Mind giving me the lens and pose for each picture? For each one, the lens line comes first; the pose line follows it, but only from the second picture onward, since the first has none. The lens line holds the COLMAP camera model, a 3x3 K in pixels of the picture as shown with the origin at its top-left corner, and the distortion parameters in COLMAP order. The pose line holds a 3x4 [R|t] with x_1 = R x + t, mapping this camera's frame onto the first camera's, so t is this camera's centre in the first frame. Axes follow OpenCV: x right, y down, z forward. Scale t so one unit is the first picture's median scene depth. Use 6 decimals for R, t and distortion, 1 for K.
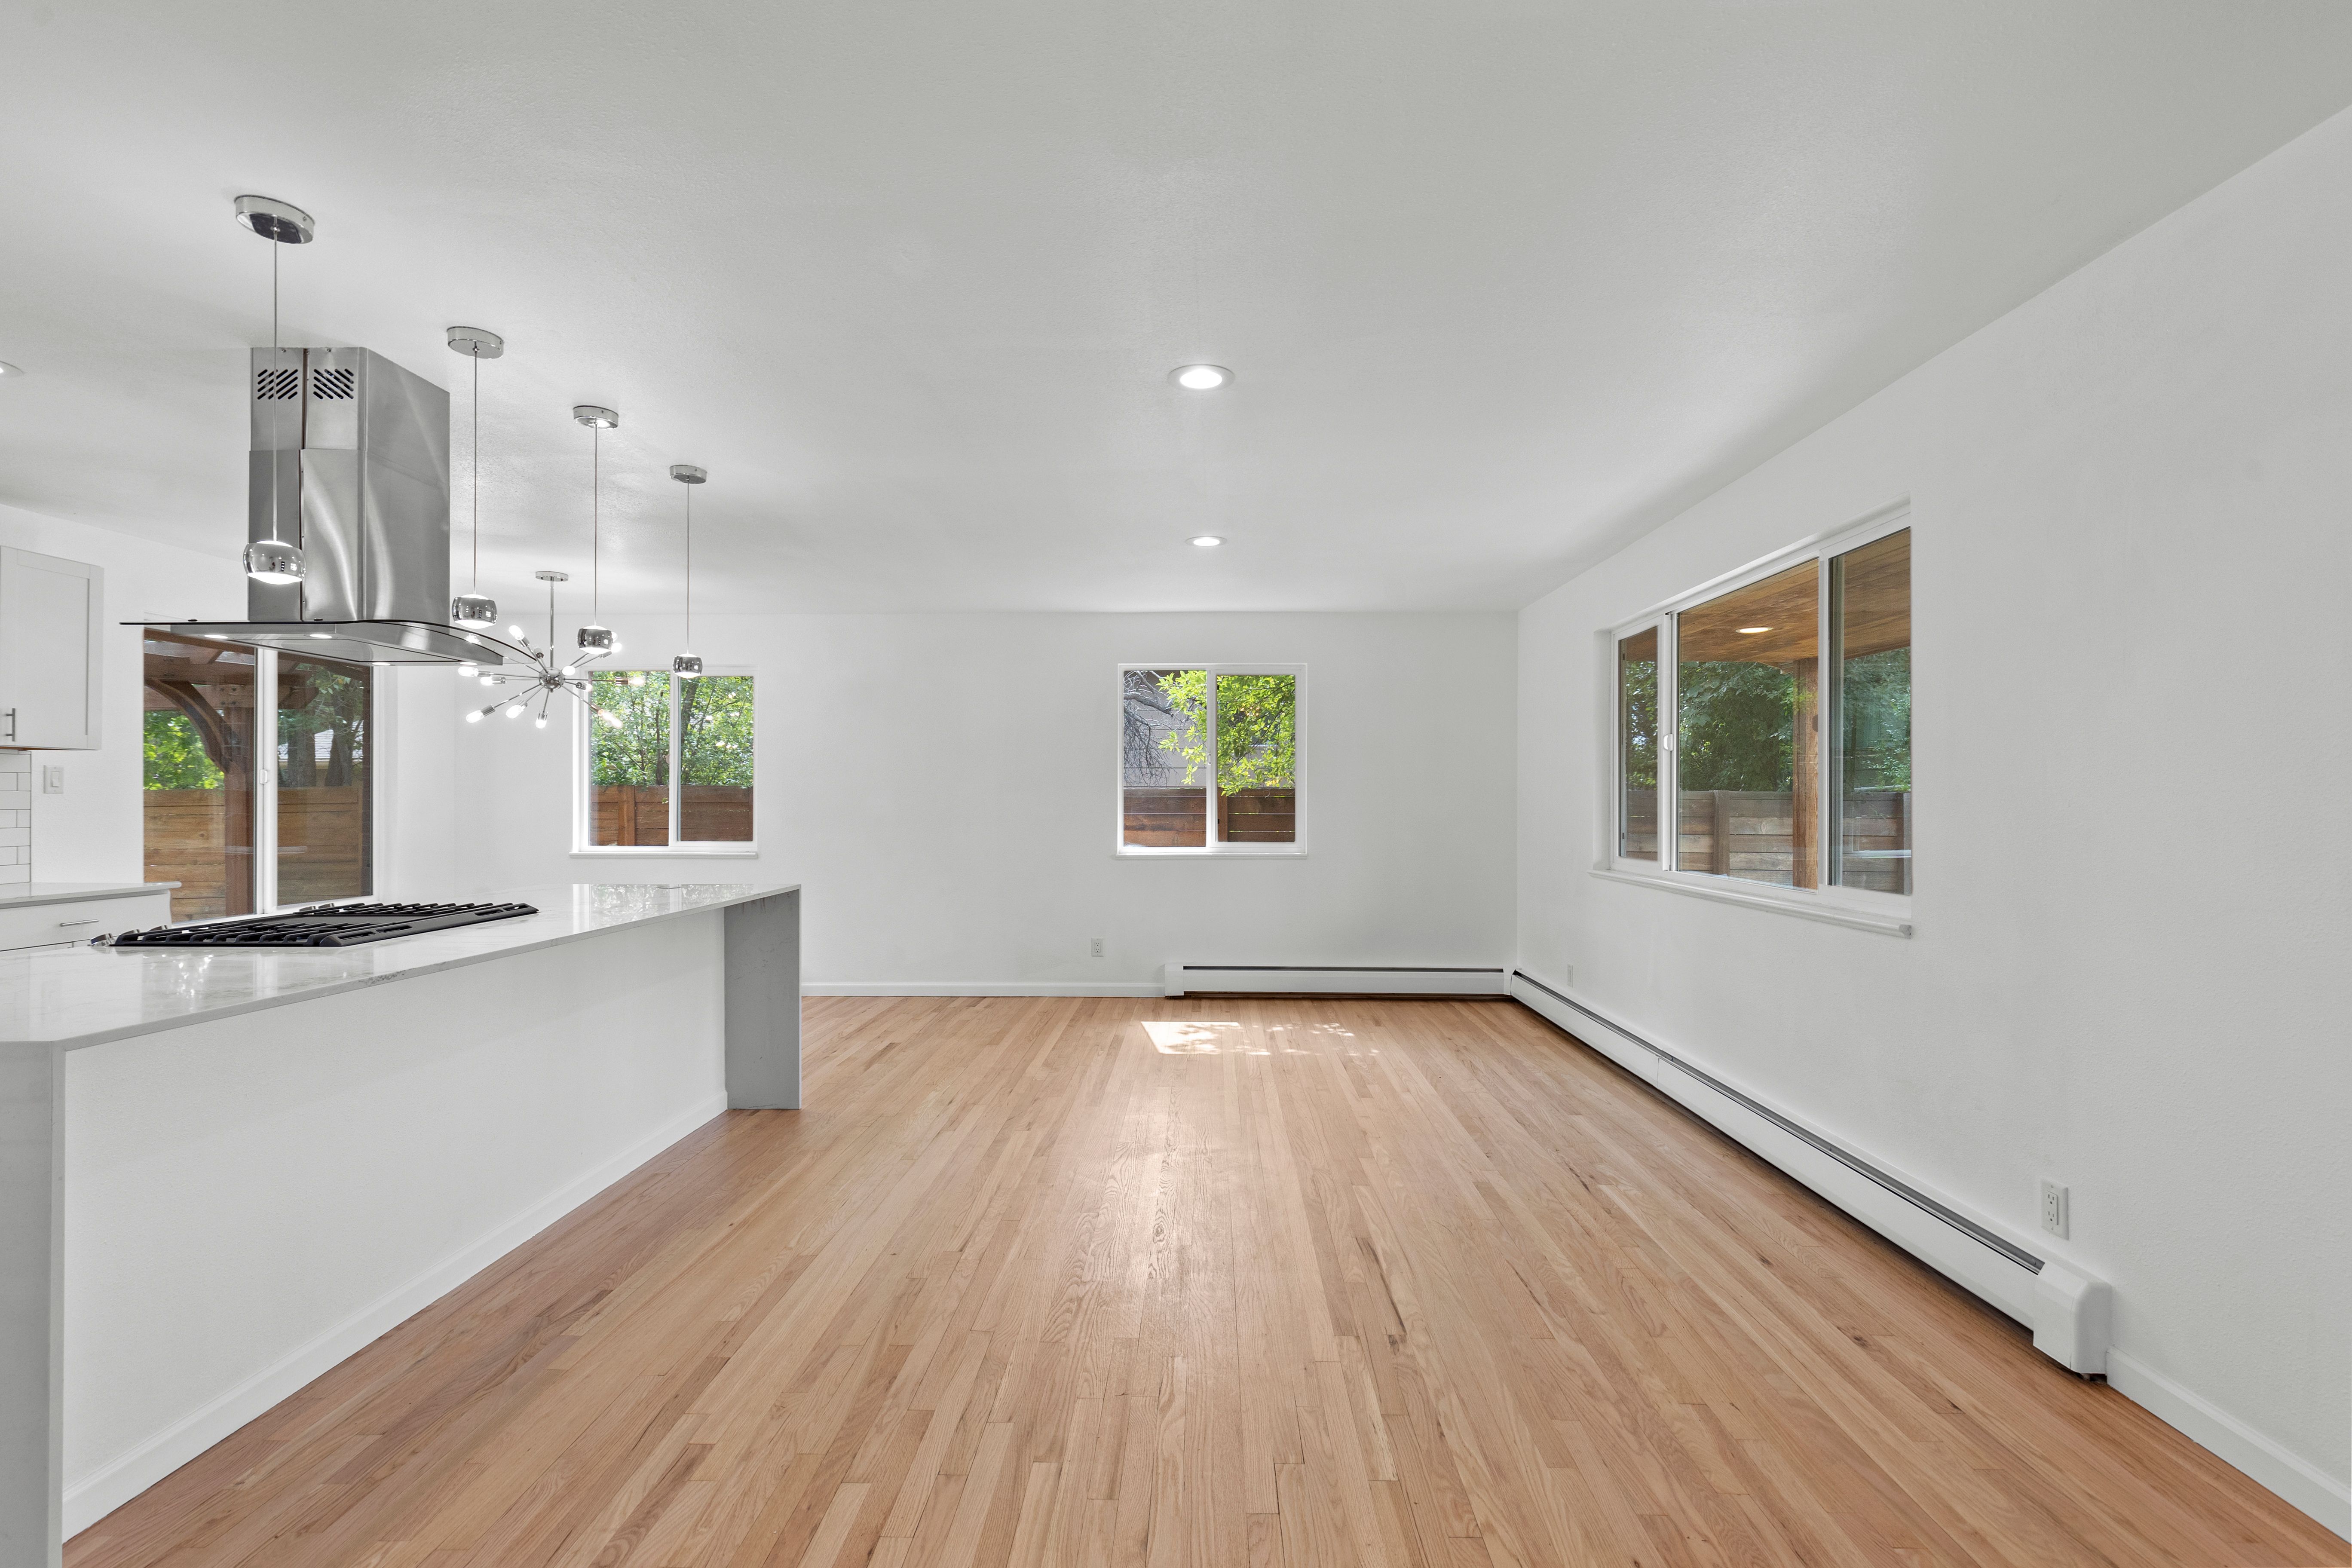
lens RADIAL K [[1057.9, 0, 1173.5], [0, 1057.9, 792.6], [0, 0, 1]] dist [0.005711, -0.001072]
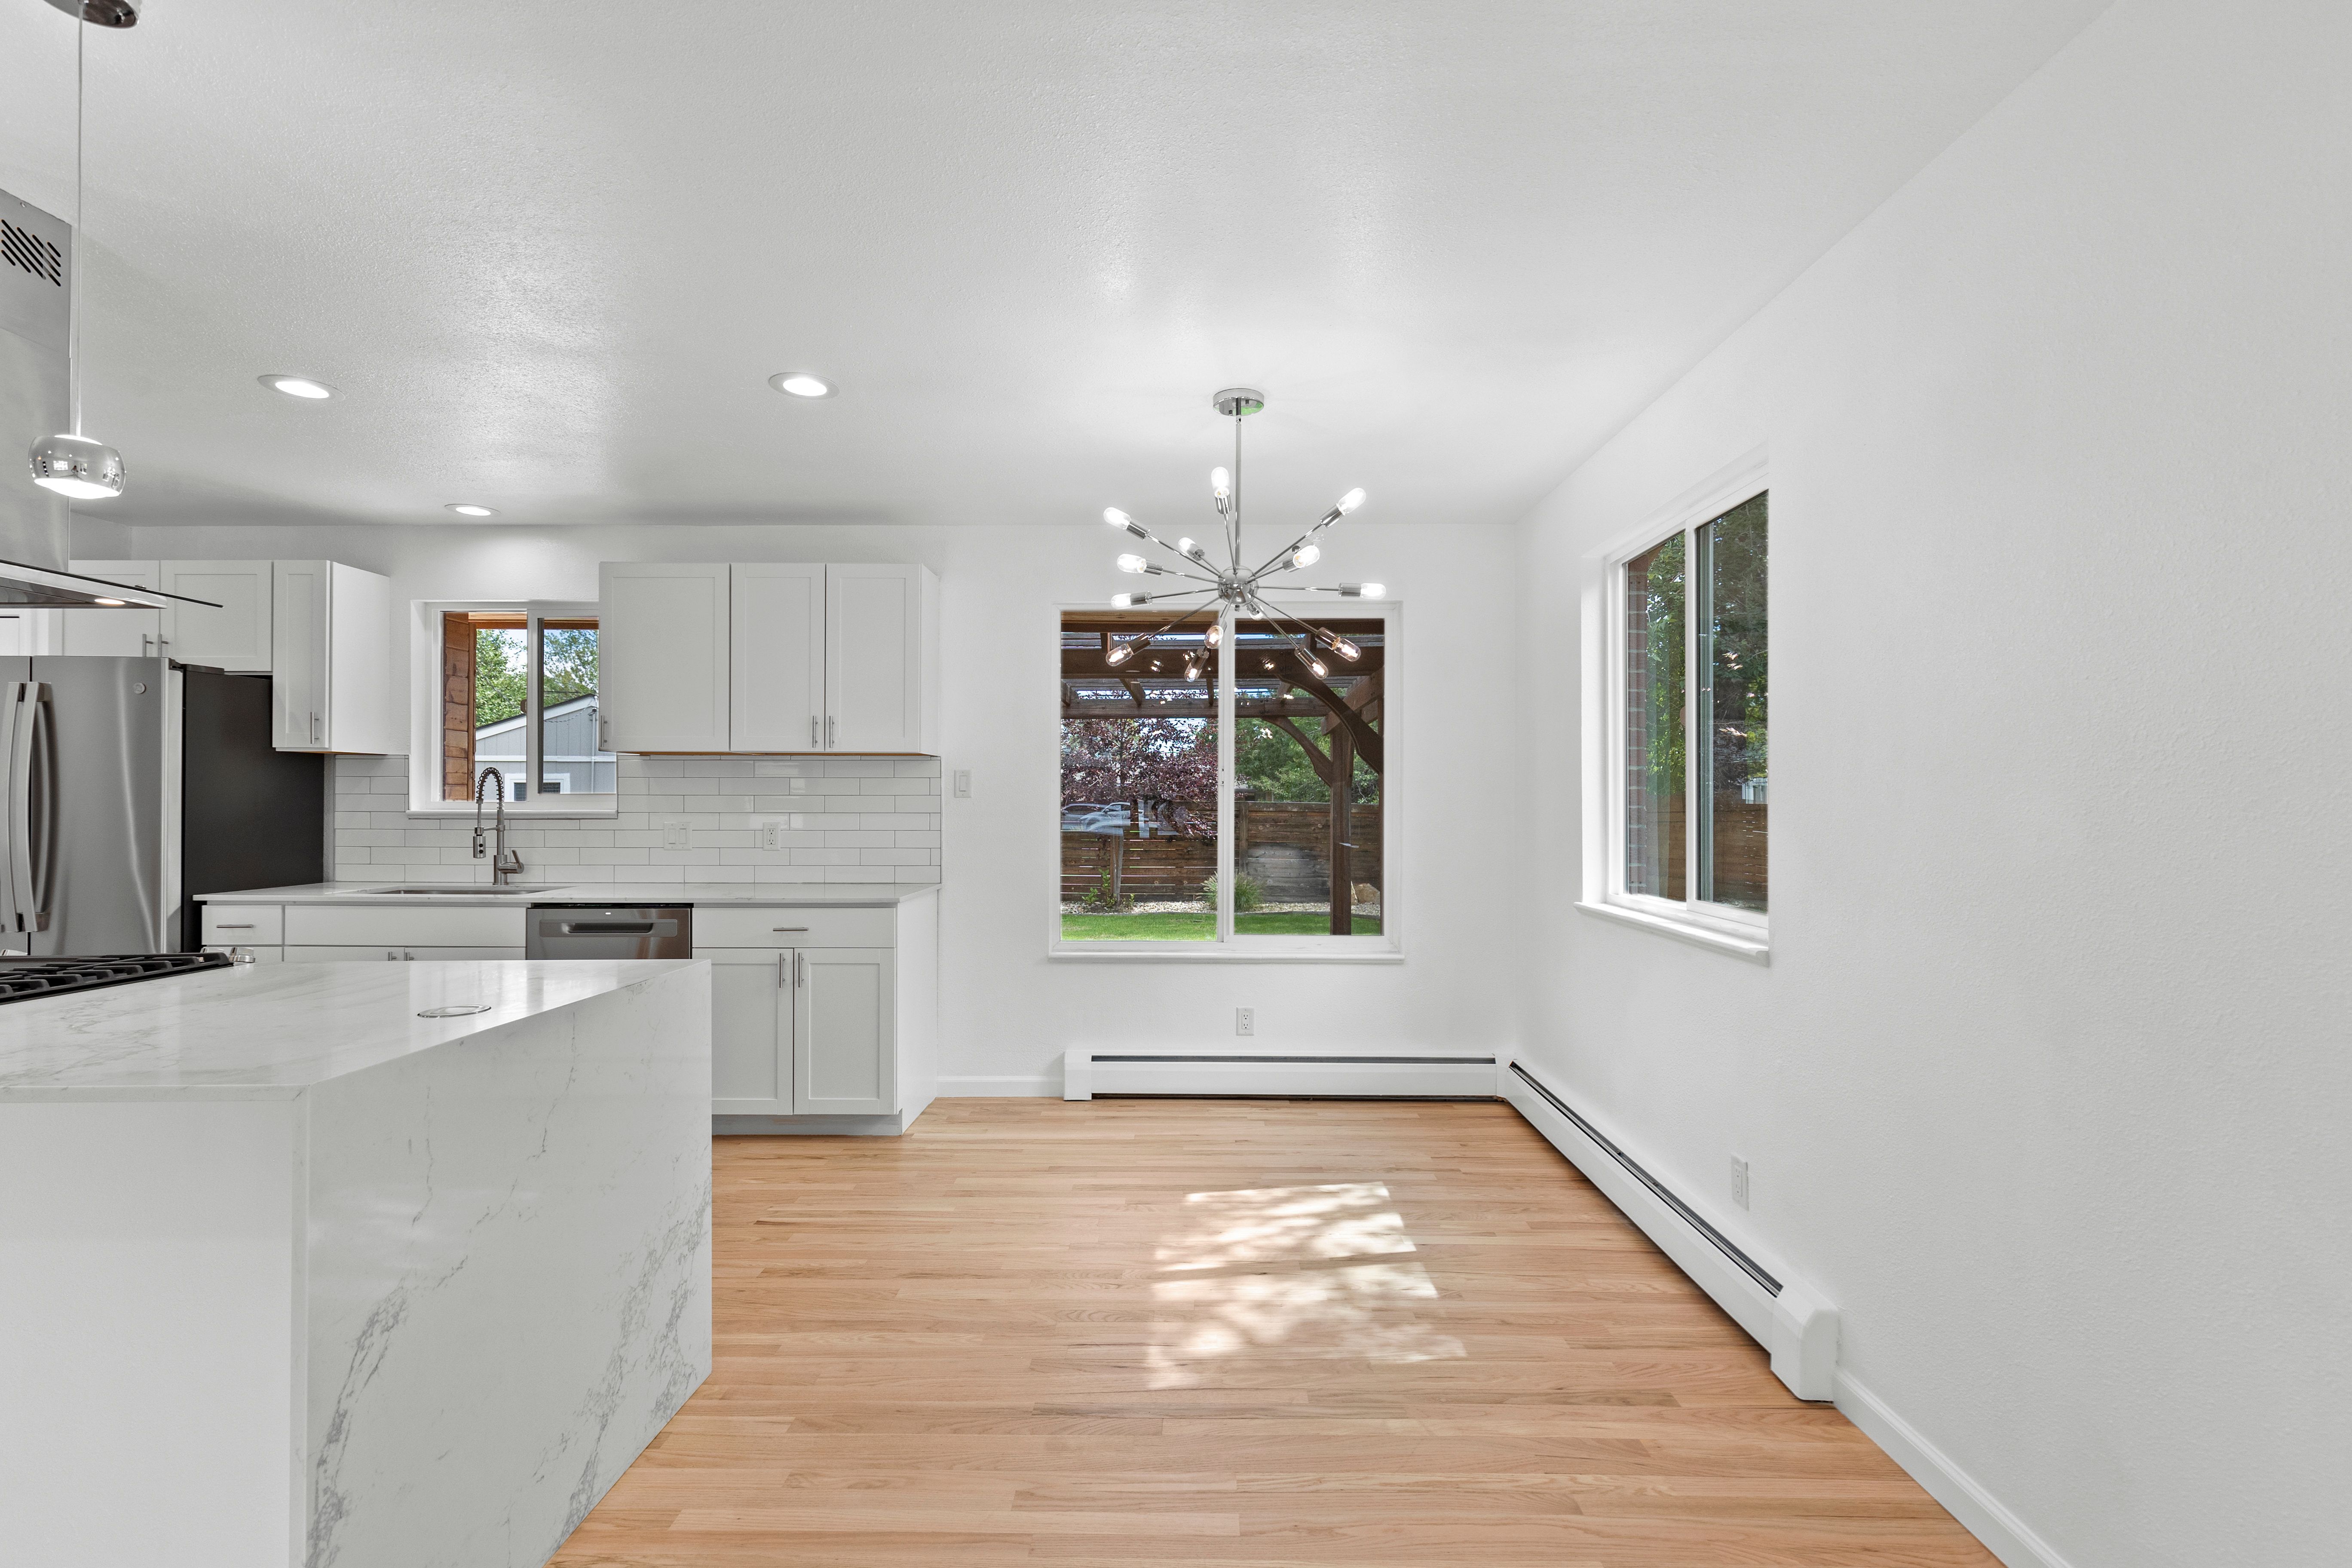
lens RADIAL K [[1057.9, 0, 1184.4], [0, 1057.9, 794.6], [0, 0, 1]] dist [0.005711, -0.001072]
pose [[0.016431, -0.007713, -0.999835, -0.057479], [0.005437, 0.999956, -0.007625, 0.008747], [0.999850, -0.005311, 0.016472, 1.507218]]
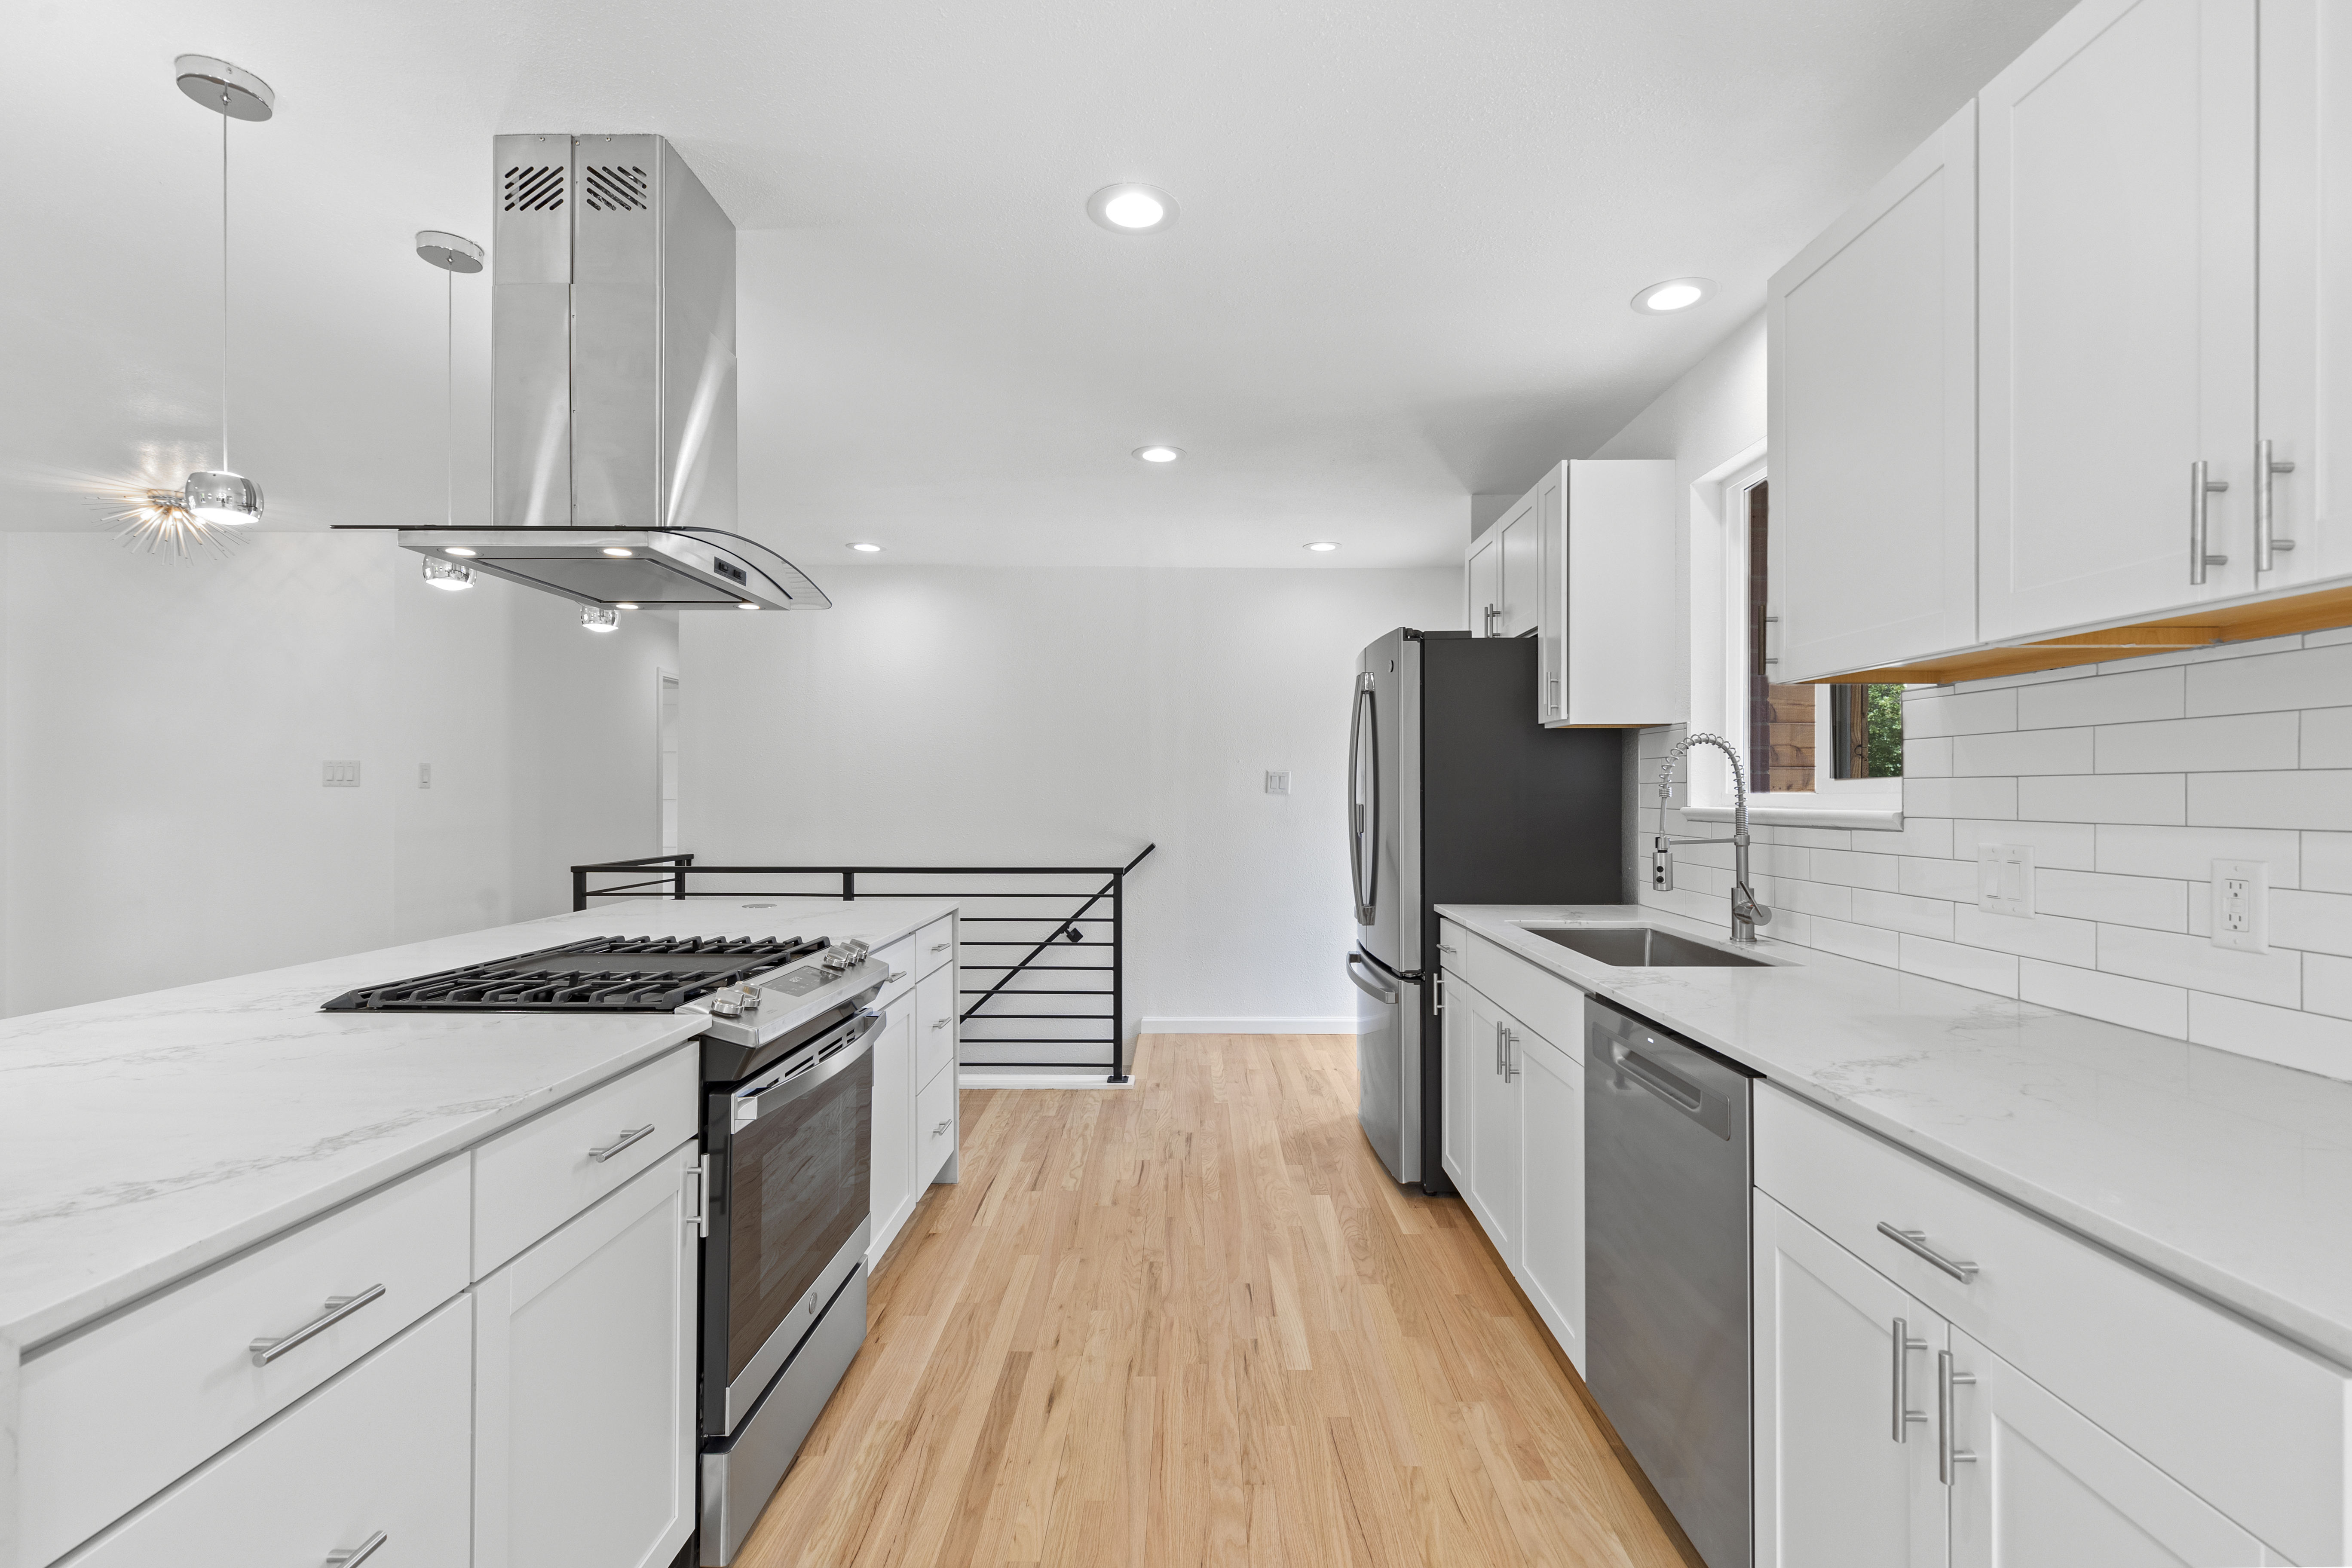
lens RADIAL K [[1057.9, 0, 1183.6], [0, 1057.9, 793.1], [0, 0, 1]] dist [0.005711, -0.001072]
pose [[-0.999741, -0.003986, -0.022398, -0.934979], [-0.003810, 0.999962, -0.007884, 0.009983], [0.022429, -0.007796, -0.999718, 1.418705]]
